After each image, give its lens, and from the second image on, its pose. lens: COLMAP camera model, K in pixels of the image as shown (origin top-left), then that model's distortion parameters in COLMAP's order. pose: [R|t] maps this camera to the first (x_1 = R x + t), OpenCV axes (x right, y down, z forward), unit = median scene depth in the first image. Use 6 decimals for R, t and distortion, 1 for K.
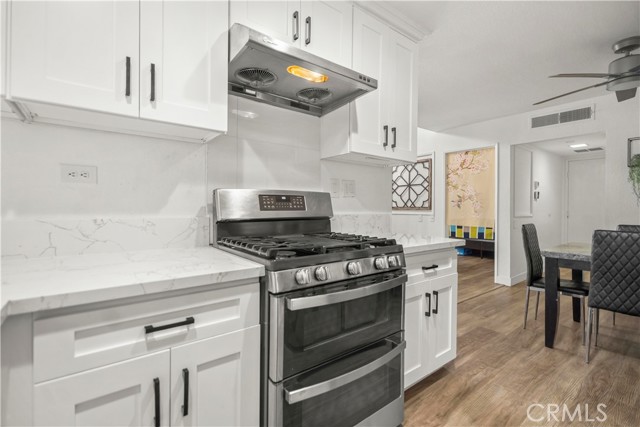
lens RADIAL K [[286.6, 0, 310.7], [0, 286.6, 209.4], [0, 0, 1]] dist [0.005892, 0.000242]
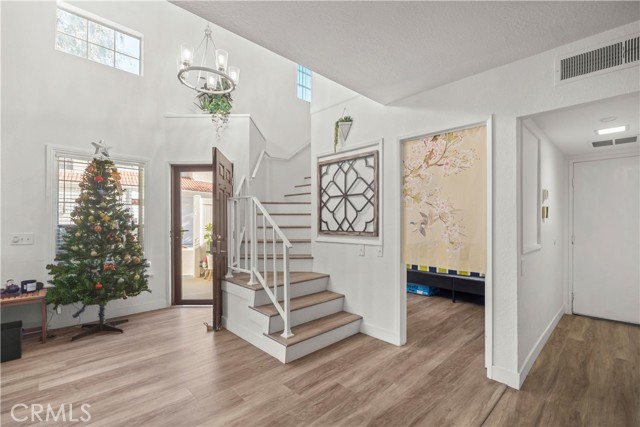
lens RADIAL K [[286.6, 0, 310.7], [0, 286.6, 221.6], [0, 0, 1]] dist [0.005892, 0.000242]
pose [[0.994006, -0.004779, 0.109222, 0.212848], [0.005218, 0.999979, -0.003732, -0.028010], [-0.109202, 0.004280, 0.994010, 0.418385]]
